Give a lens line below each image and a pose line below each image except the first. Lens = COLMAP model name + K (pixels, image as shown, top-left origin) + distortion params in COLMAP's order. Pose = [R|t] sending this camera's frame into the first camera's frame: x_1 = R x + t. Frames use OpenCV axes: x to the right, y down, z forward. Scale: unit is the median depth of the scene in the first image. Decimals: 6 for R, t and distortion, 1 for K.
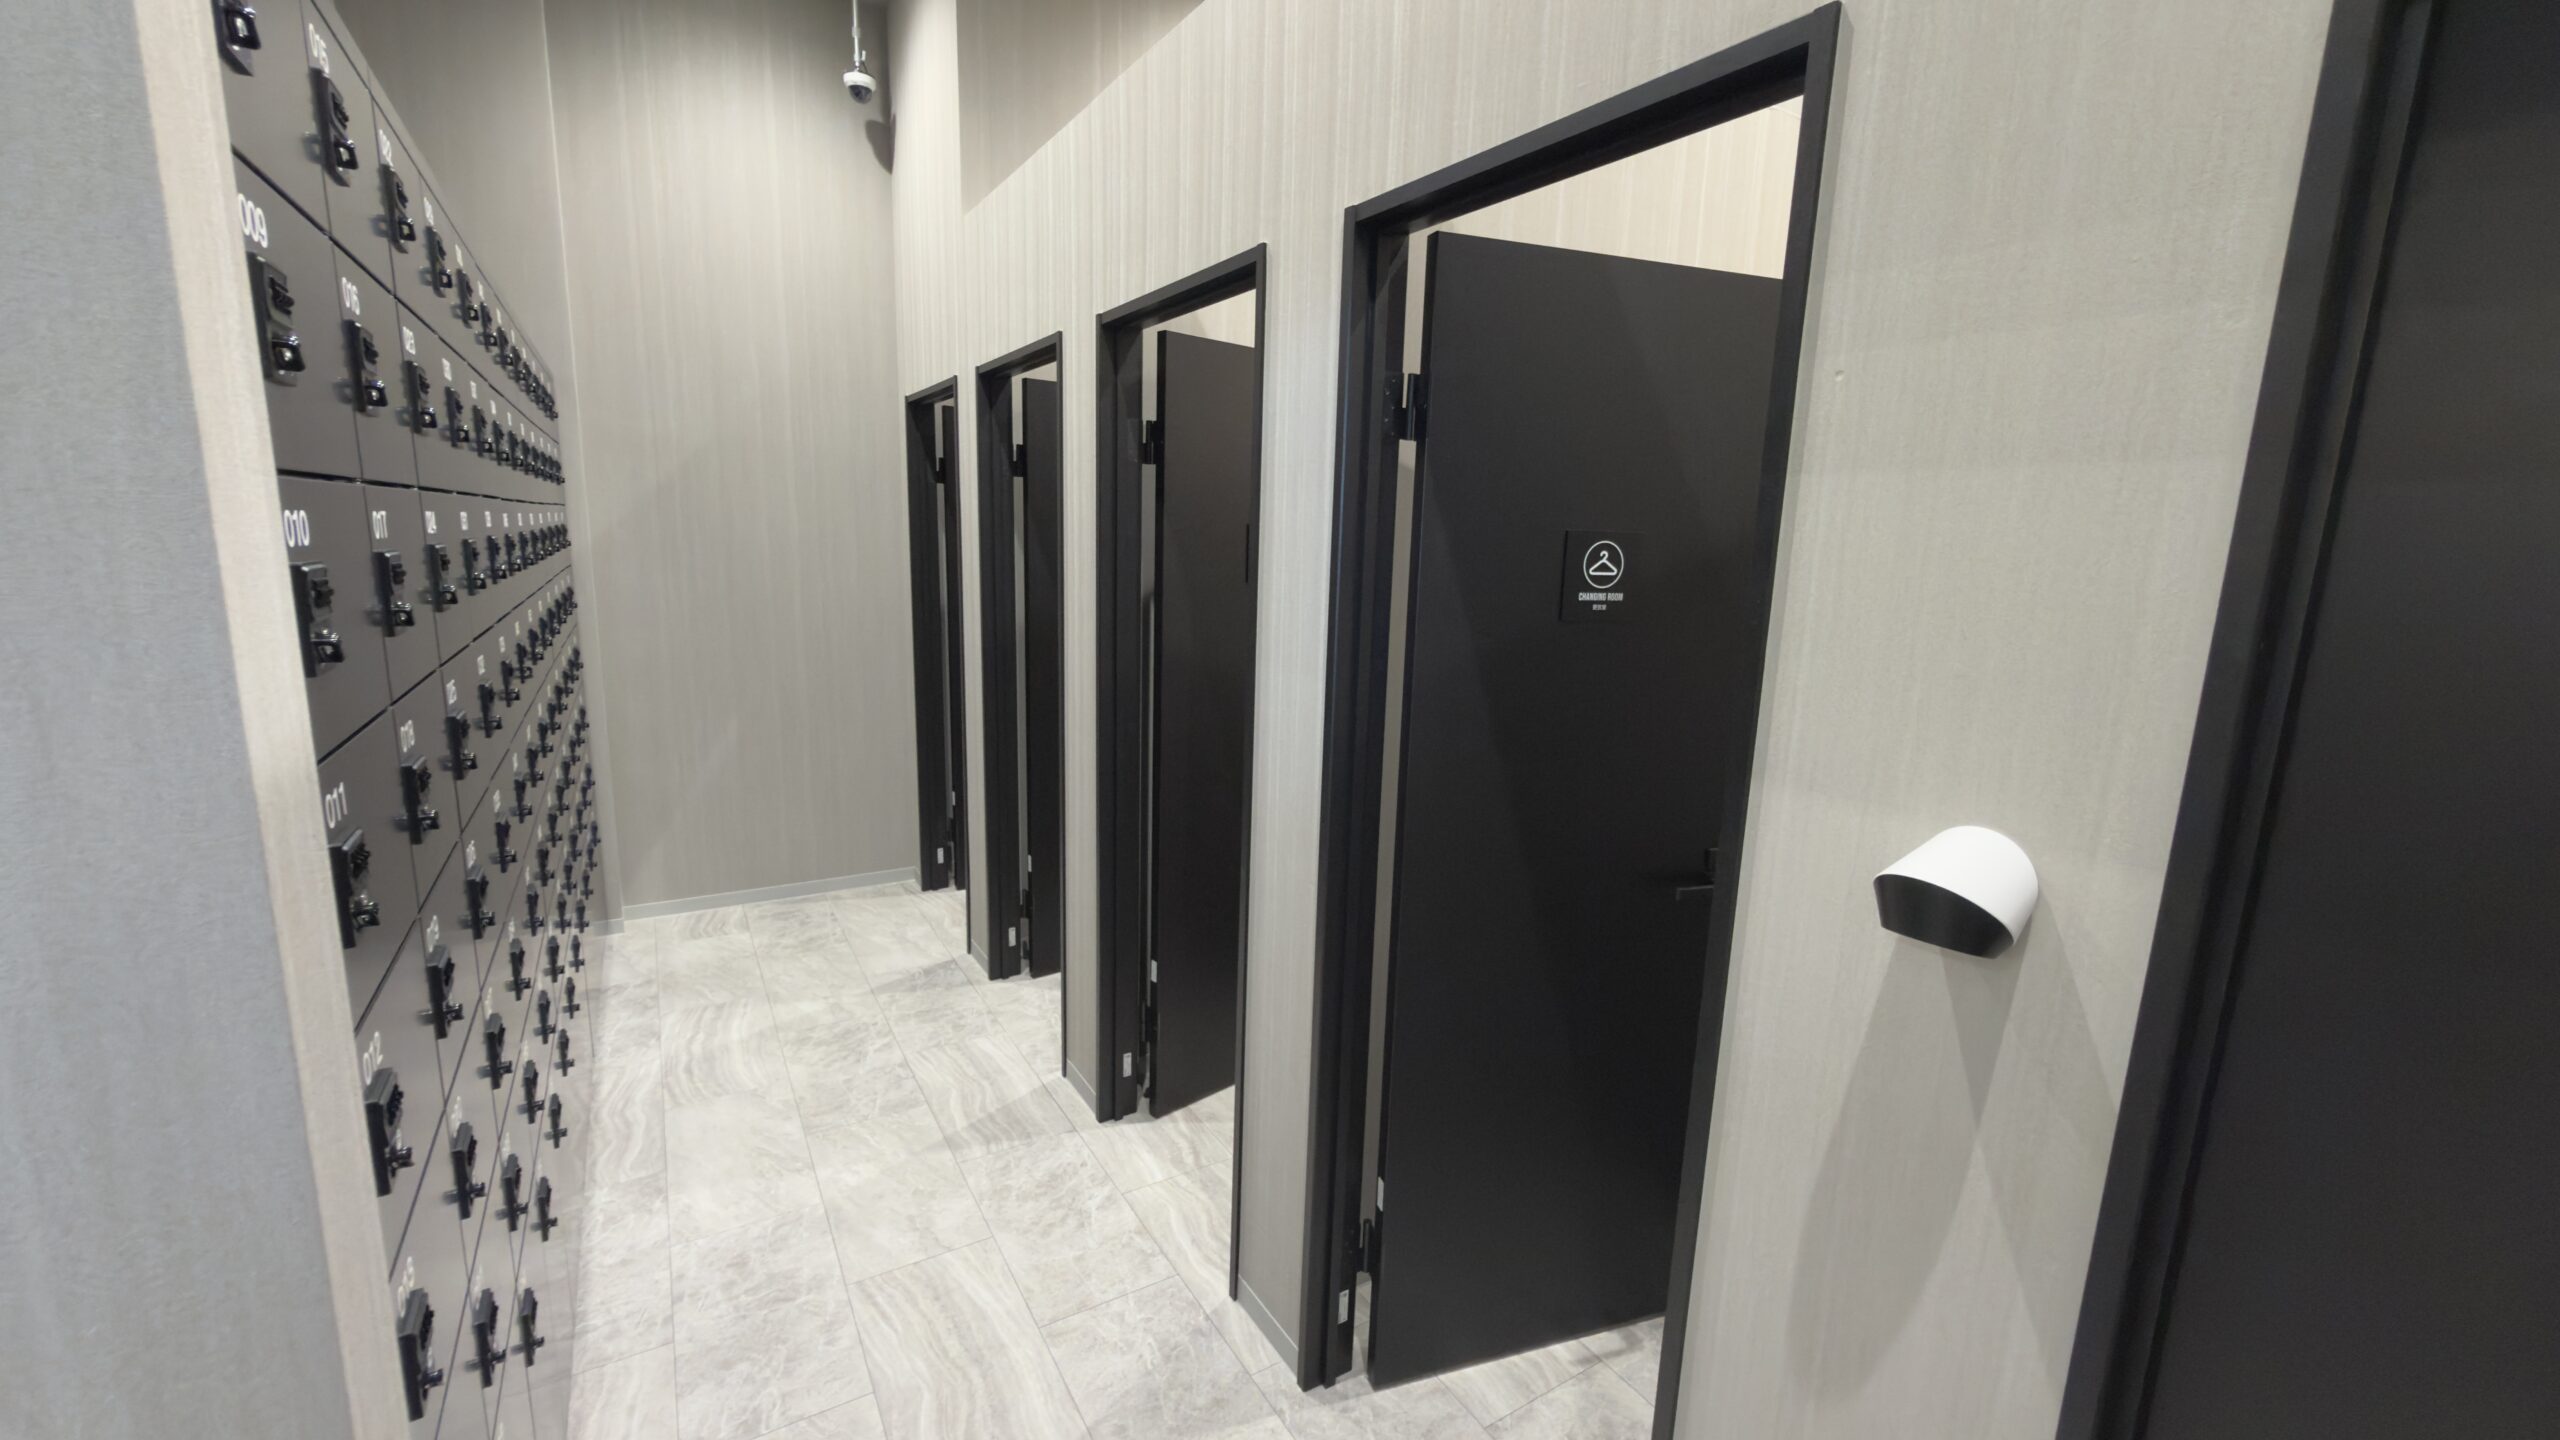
lens RADIAL K [[1022.0, 0, 1278.7], [0, 1022.0, 722.0], [0, 0, 1]] dist [-0.001278, -0.000092]
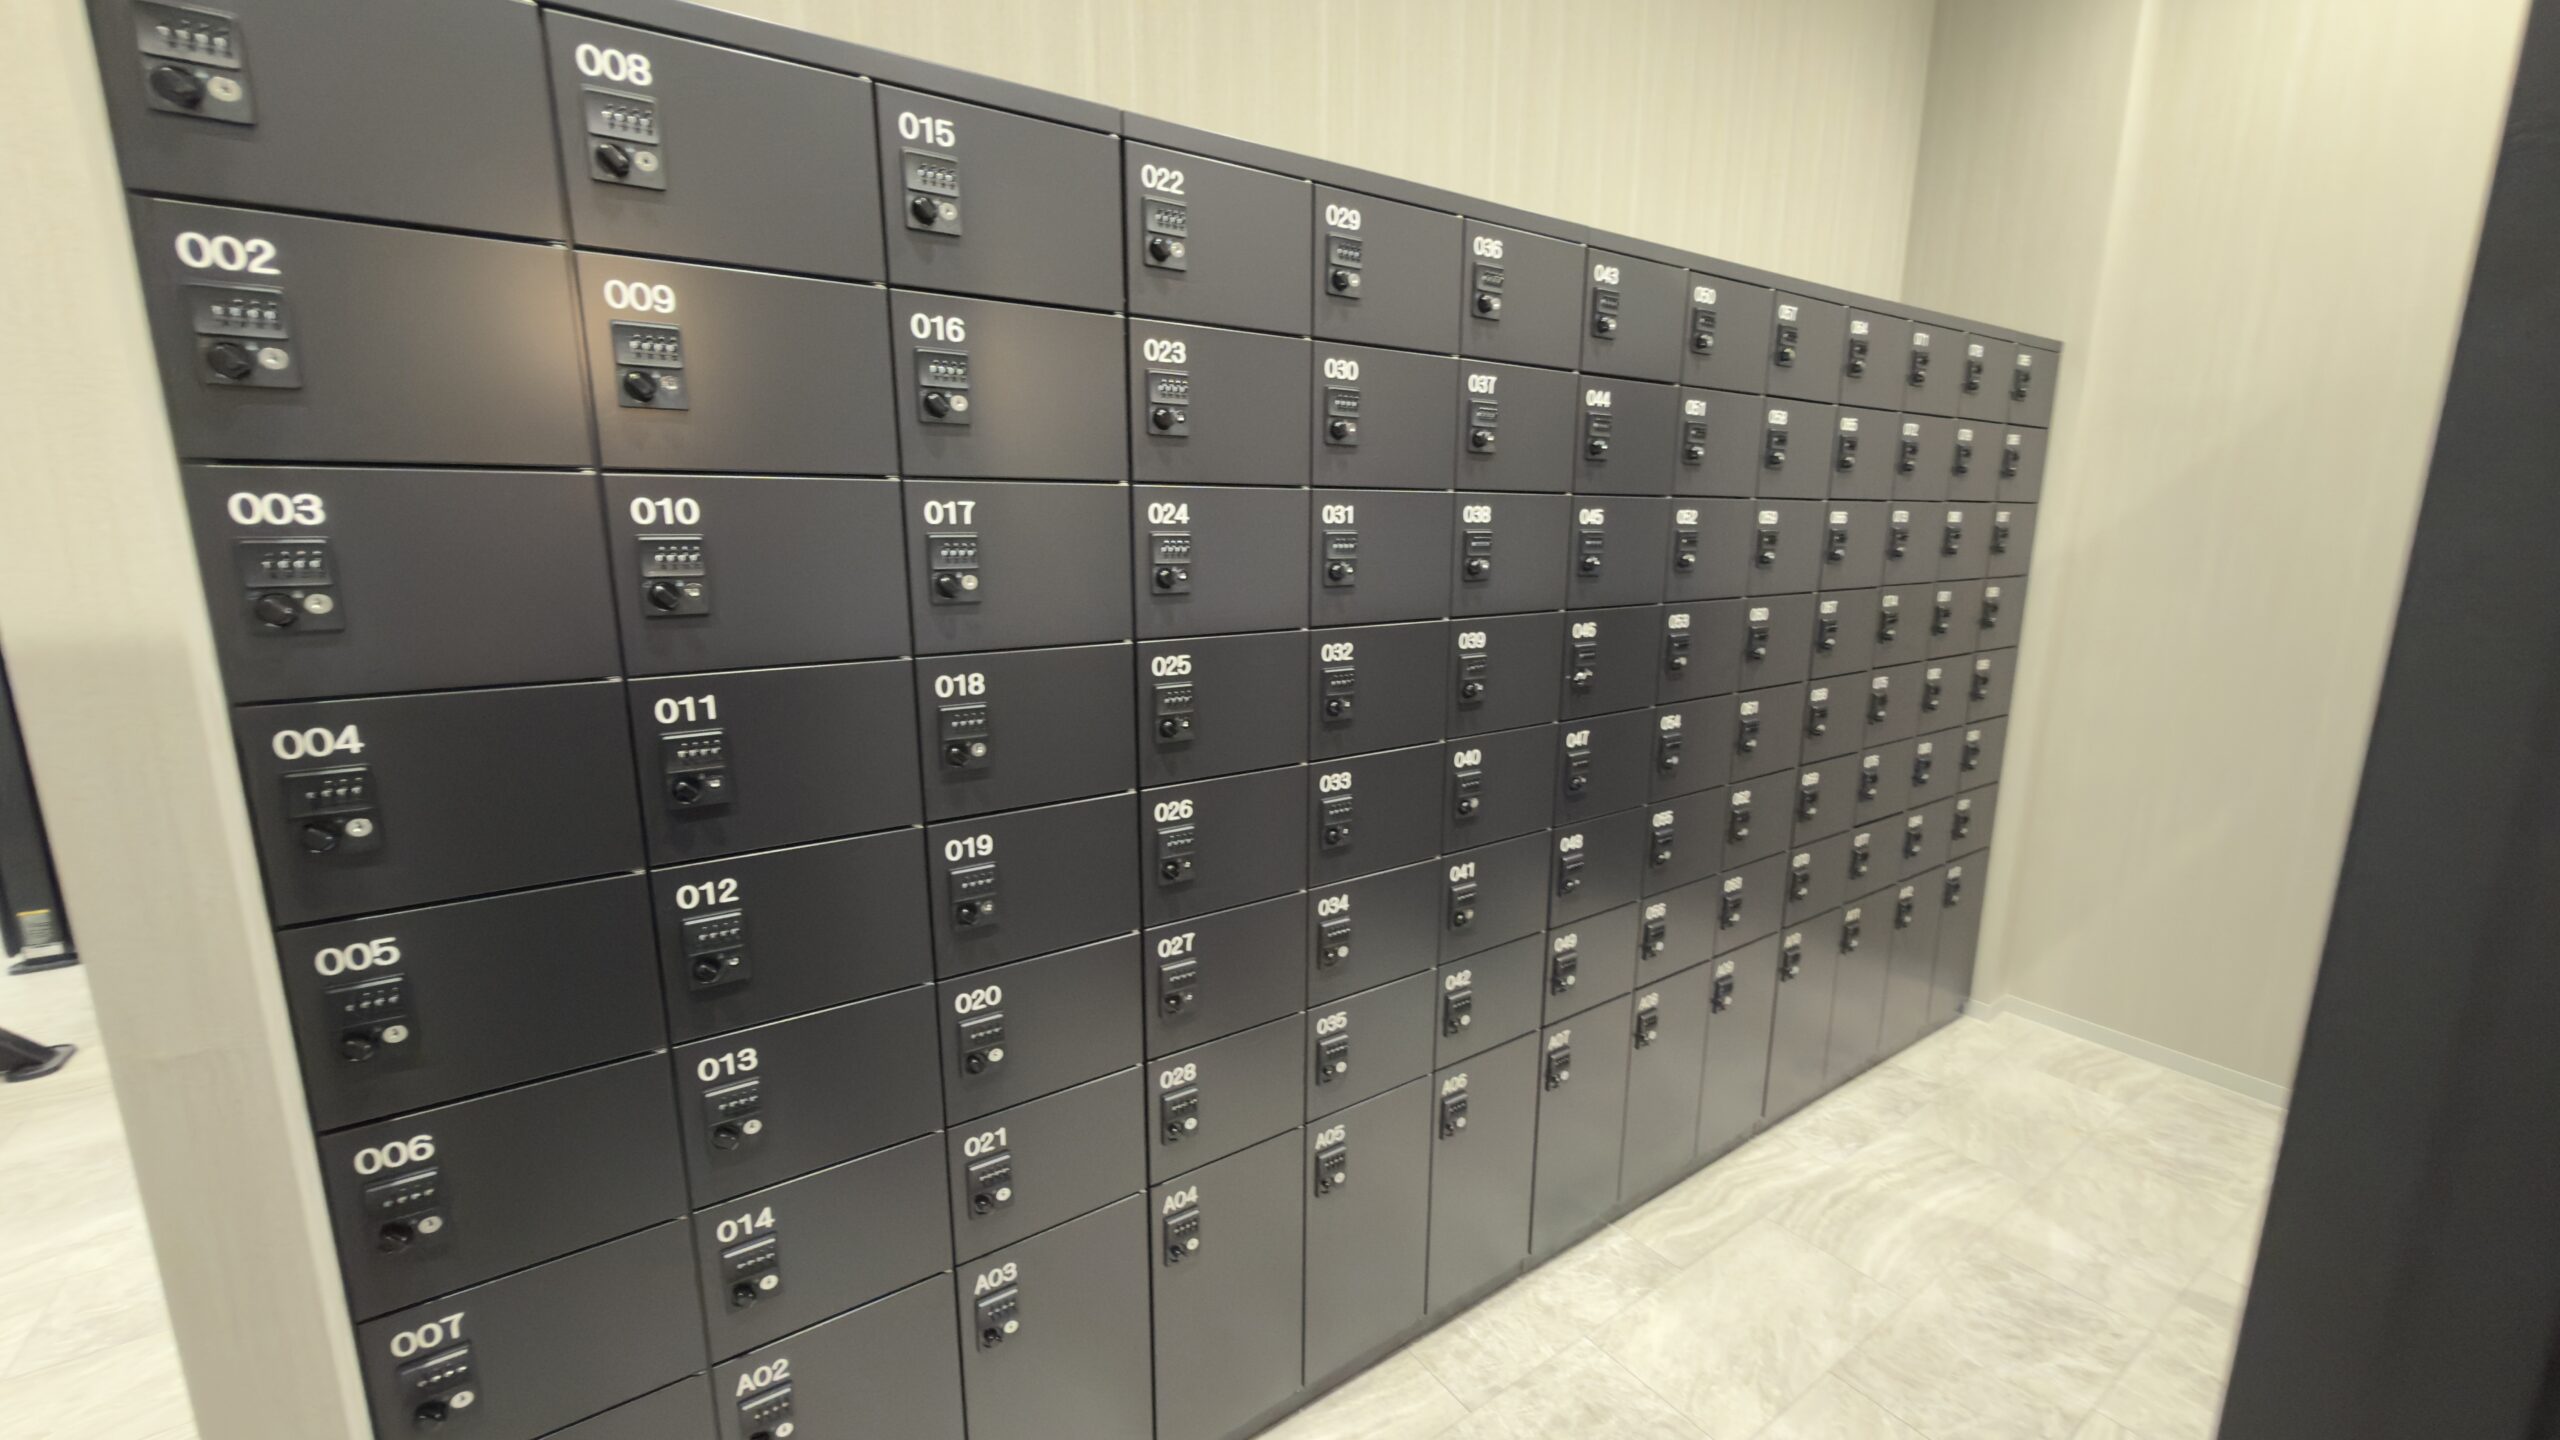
lens RADIAL K [[1022.0, 0, 1279.5], [0, 1022.0, 718.7], [0, 0, 1]] dist [-0.001278, -0.000092]
pose [[0.046981, 0.166201, -0.984972, 0.128583], [-0.183421, 0.970730, 0.155049, -0.068976], [0.981911, 0.173380, 0.076090, 0.432113]]
